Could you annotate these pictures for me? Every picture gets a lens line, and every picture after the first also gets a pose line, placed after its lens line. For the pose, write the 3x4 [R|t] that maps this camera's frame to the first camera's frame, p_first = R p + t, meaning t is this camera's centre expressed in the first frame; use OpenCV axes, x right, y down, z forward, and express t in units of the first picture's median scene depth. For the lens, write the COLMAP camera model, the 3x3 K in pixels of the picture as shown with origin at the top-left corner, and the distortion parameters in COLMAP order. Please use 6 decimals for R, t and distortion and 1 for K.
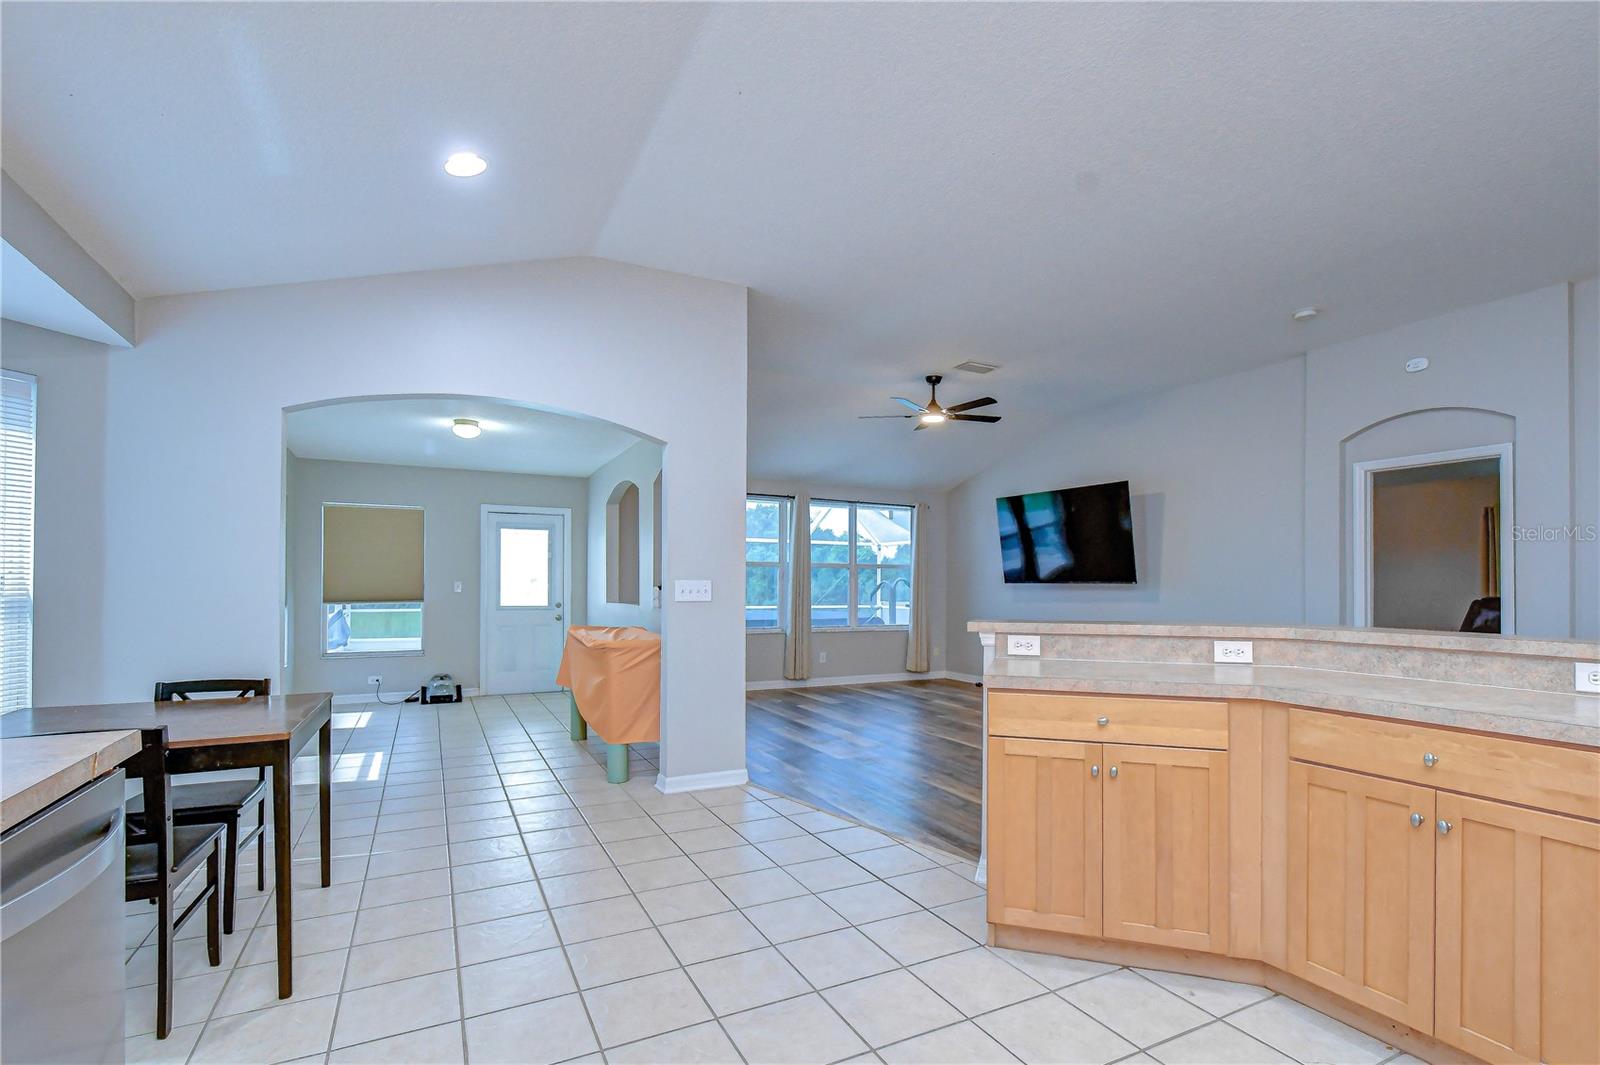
lens RADIAL K [[743.8, 0, 806.5], [0, 743.8, 580.4], [0, 0, 1]] dist [0.024007, -0.000063]
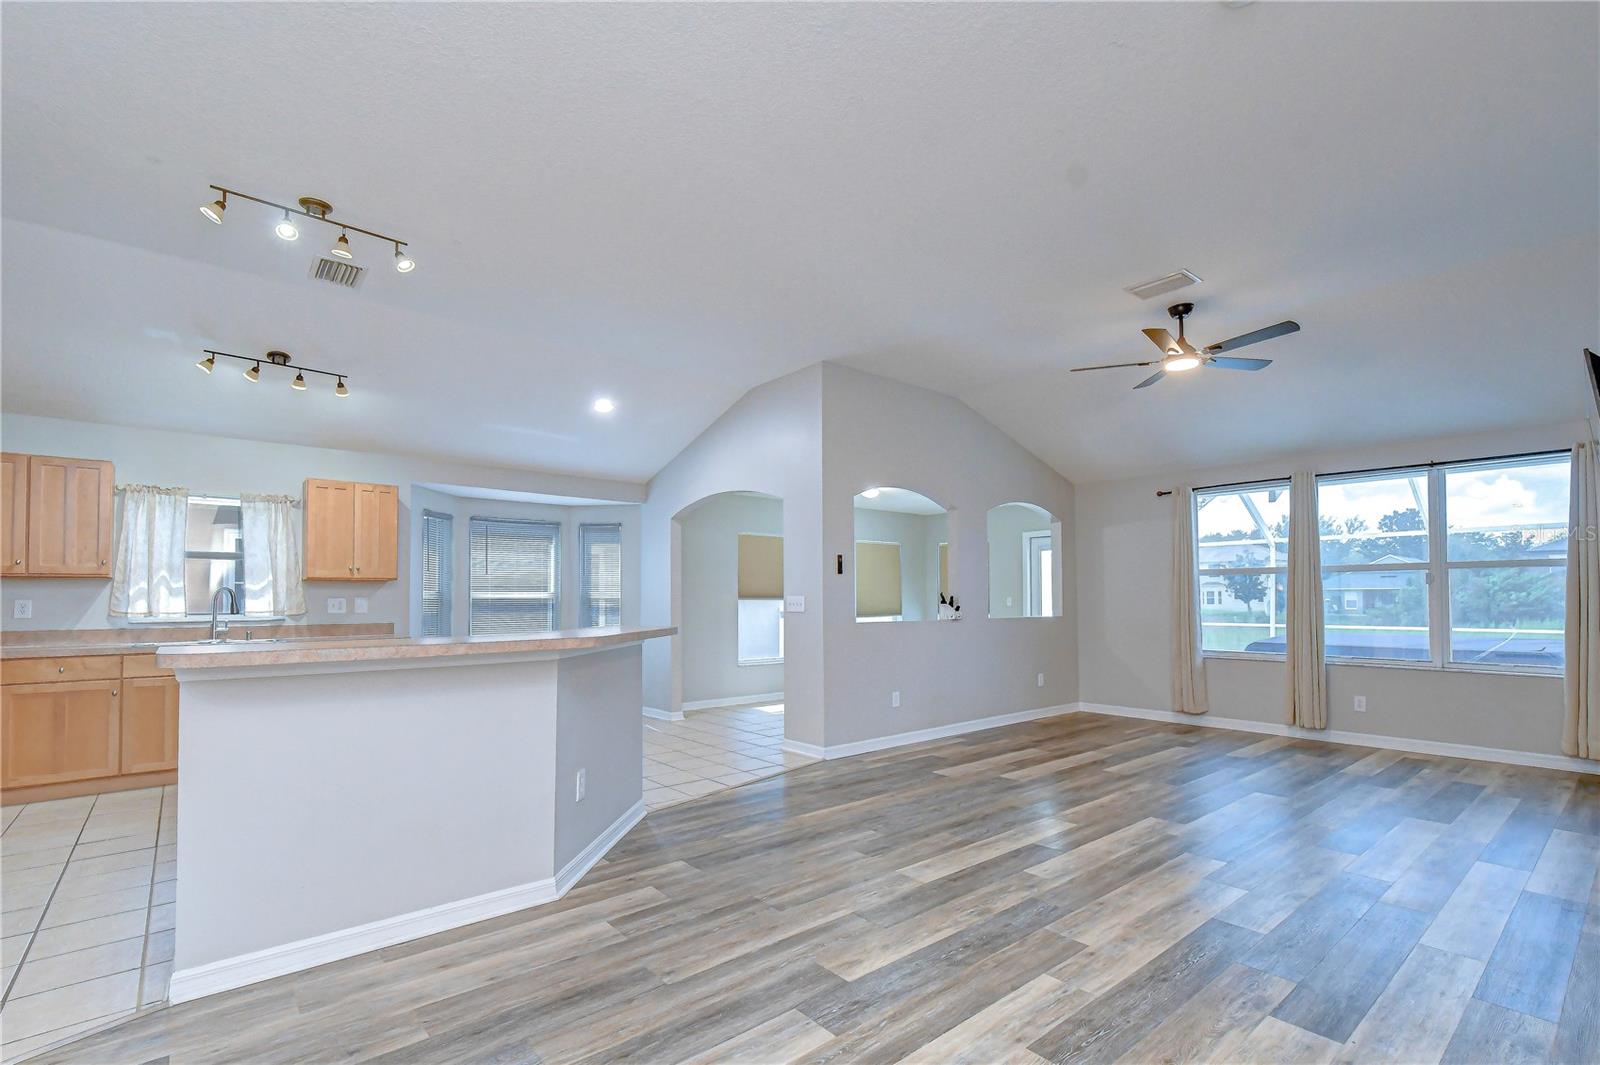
lens RADIAL K [[722.6, 0, 804.1], [0, 722.6, 585.7], [0, 0, 1]] dist [-0.001200, -0.000954]
pose [[0.223018, -0.026272, -0.974460, 0.612709], [0.010175, 0.999645, -0.024623, 0.007581], [0.974761, -0.004423, 0.223206, 0.396189]]
